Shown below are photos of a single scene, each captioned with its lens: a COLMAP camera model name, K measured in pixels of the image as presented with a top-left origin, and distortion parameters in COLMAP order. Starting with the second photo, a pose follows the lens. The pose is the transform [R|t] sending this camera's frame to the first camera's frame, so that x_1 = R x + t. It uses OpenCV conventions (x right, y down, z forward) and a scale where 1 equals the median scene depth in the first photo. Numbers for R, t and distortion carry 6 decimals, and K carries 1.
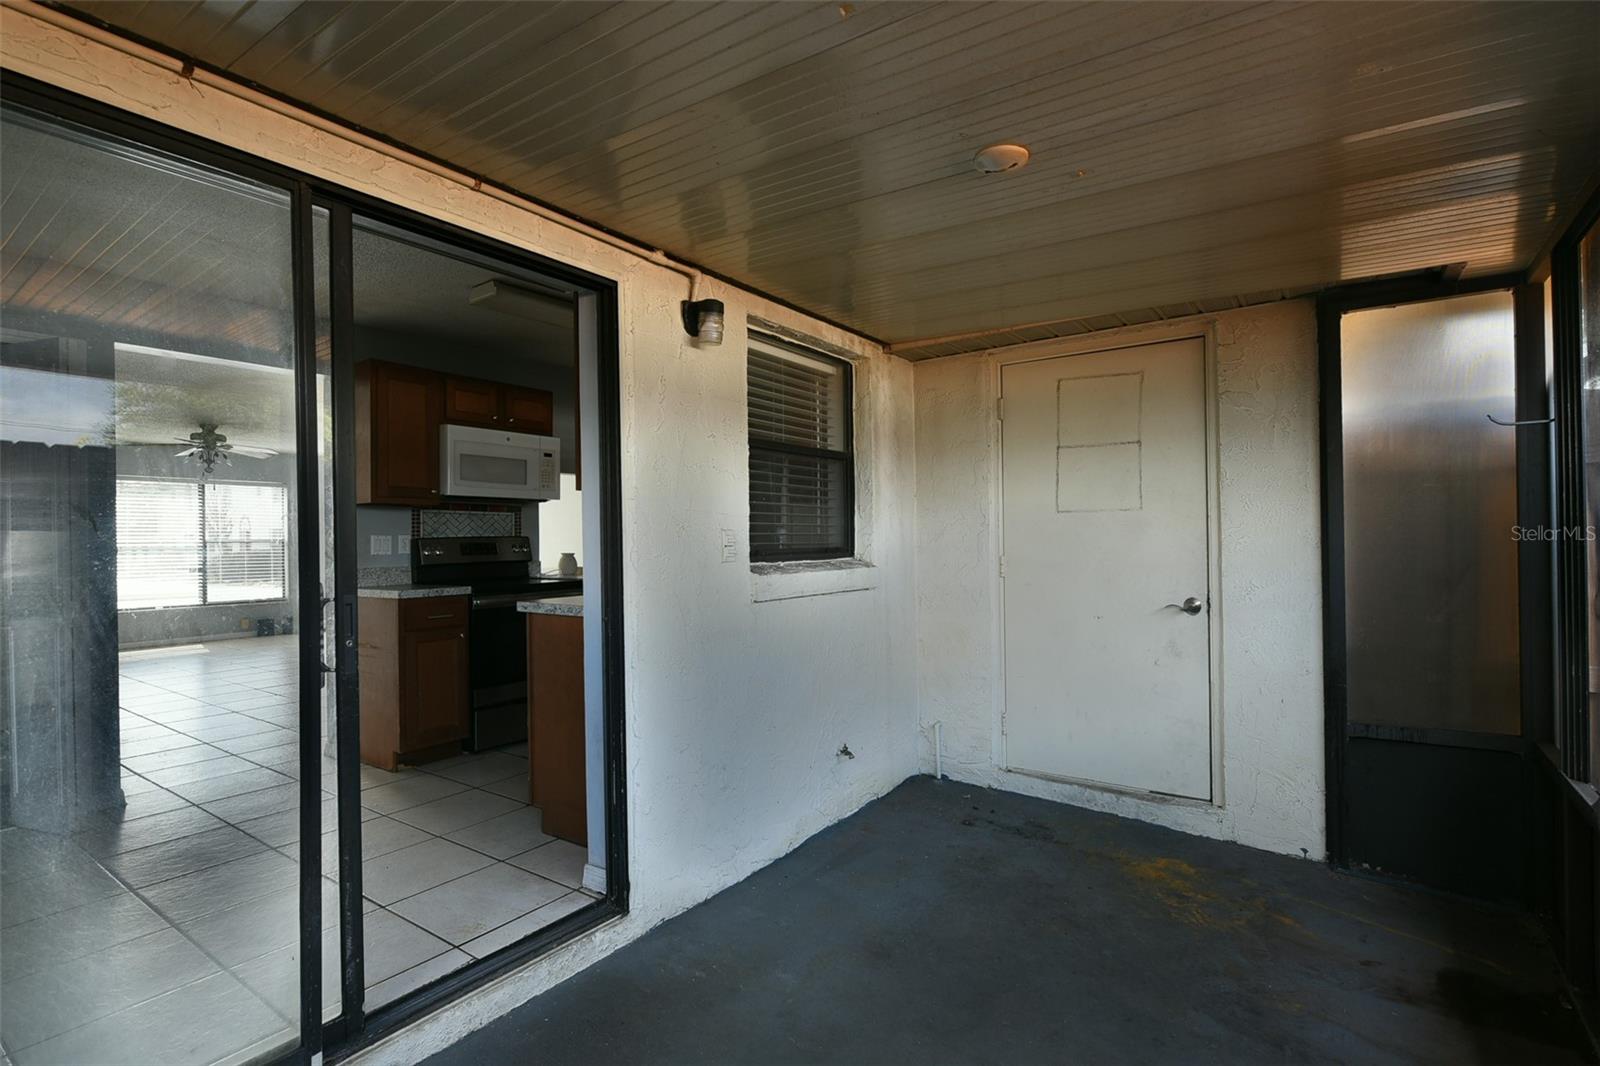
lens RADIAL K [[759.4, 0, 800.0], [0, 759.4, 533.0], [0, 0, 1]] dist [0.000314, 0.000114]
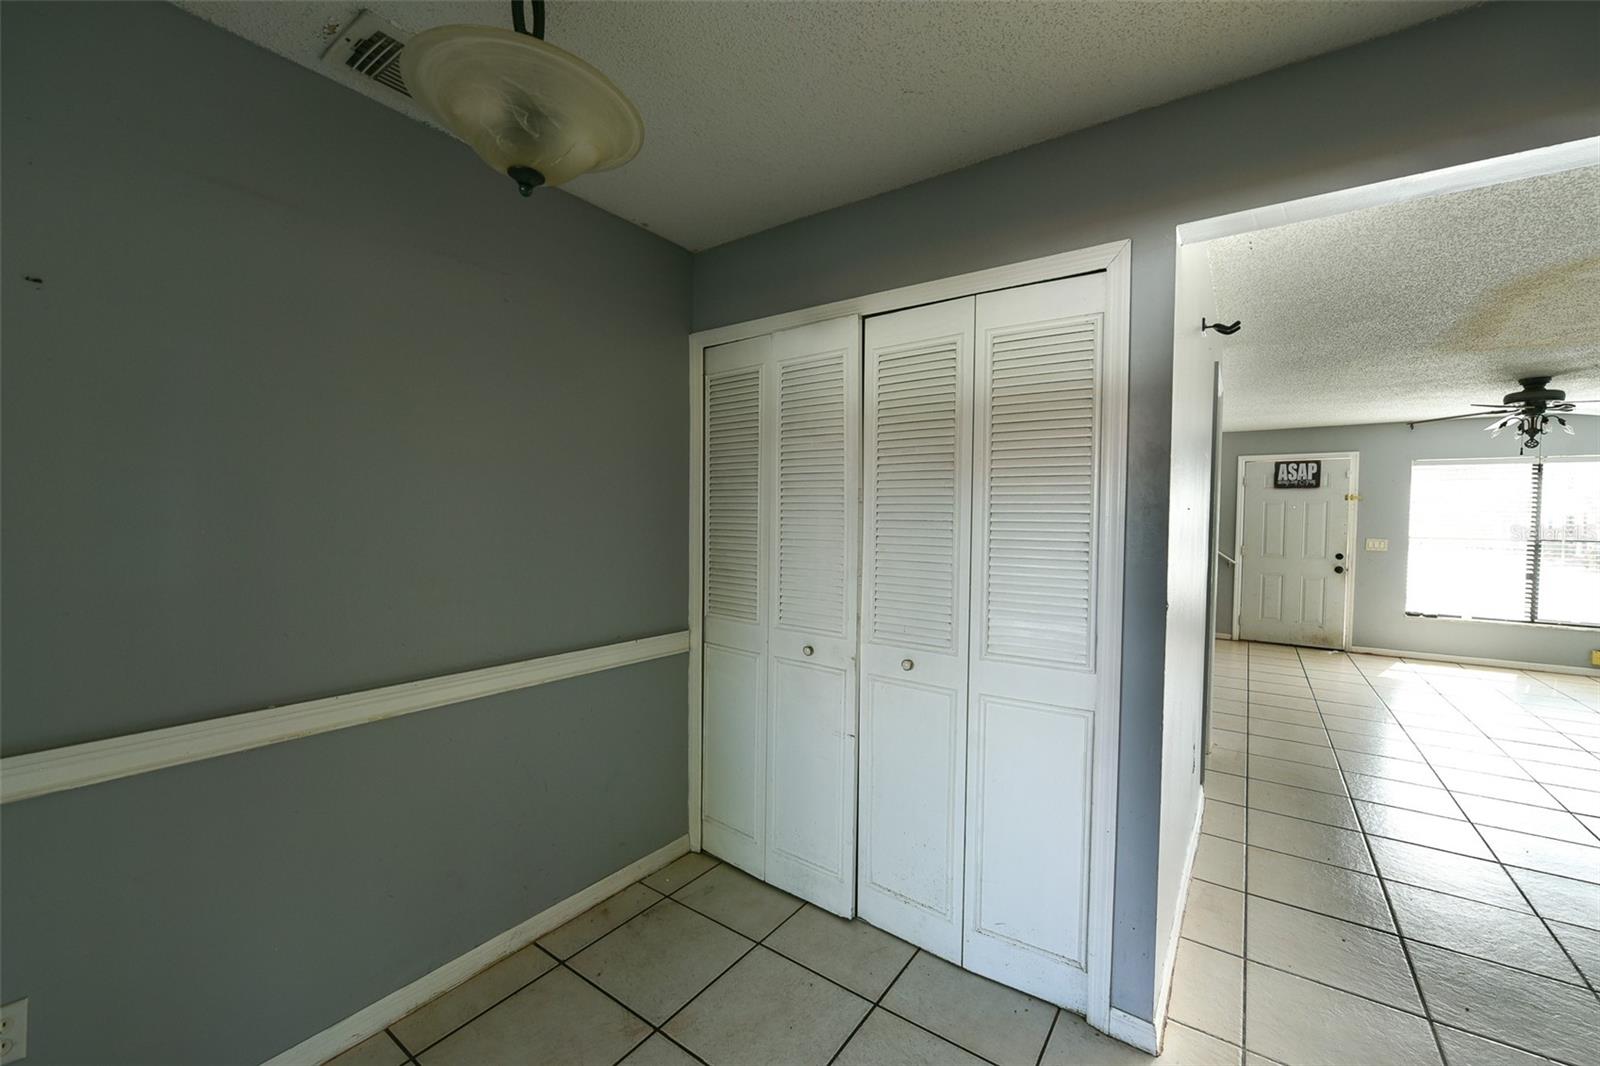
lens RADIAL K [[638.4, 0, 800.0], [0, 638.4, 533.0], [0, 0, 1]] dist [-0.006719, -0.000411]
pose [[0.006423, 0.039233, -0.999209, -0.195419], [-0.003471, 0.999225, 0.039211, -0.021060], [0.999973, 0.003217, 0.006555, 0.318277]]
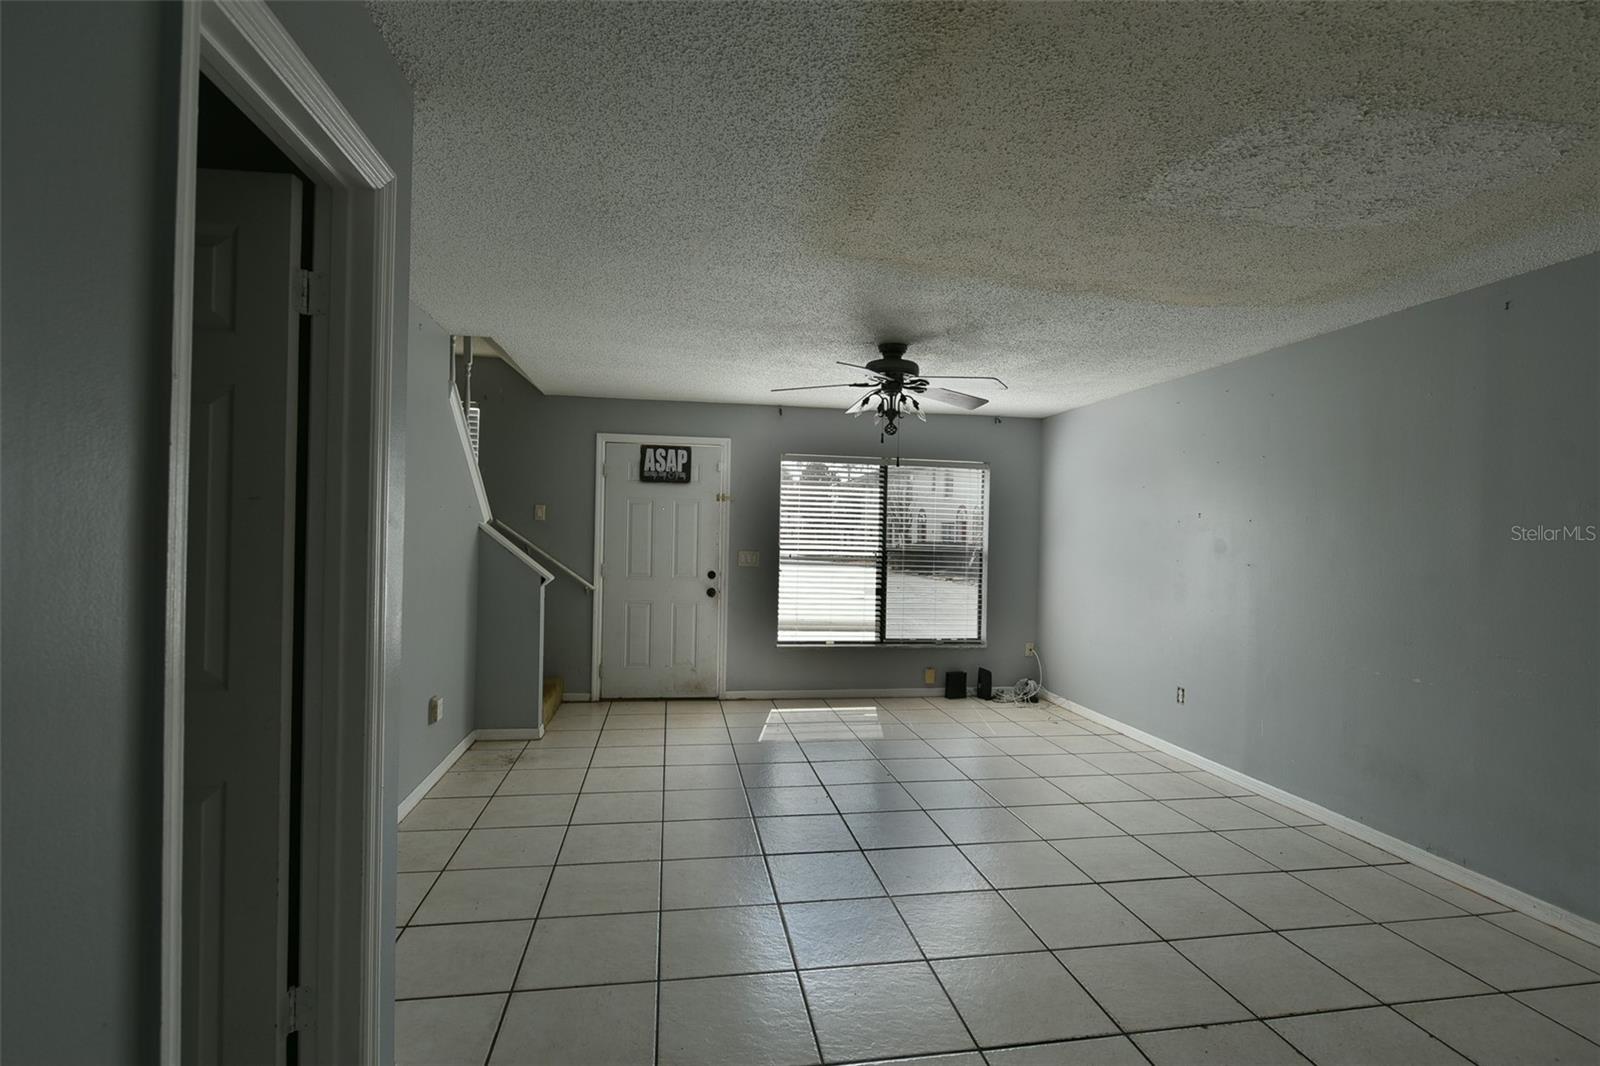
lens RADIAL K [[759.4, 0, 800.0], [0, 759.4, 533.0], [0, 0, 1]] dist [0.000314, 0.000114]
pose [[0.708248, 0.030376, -0.705310, -0.436475], [-0.023520, 0.999535, 0.019429, -0.018538], [0.705571, 0.002828, 0.708633, 0.565947]]
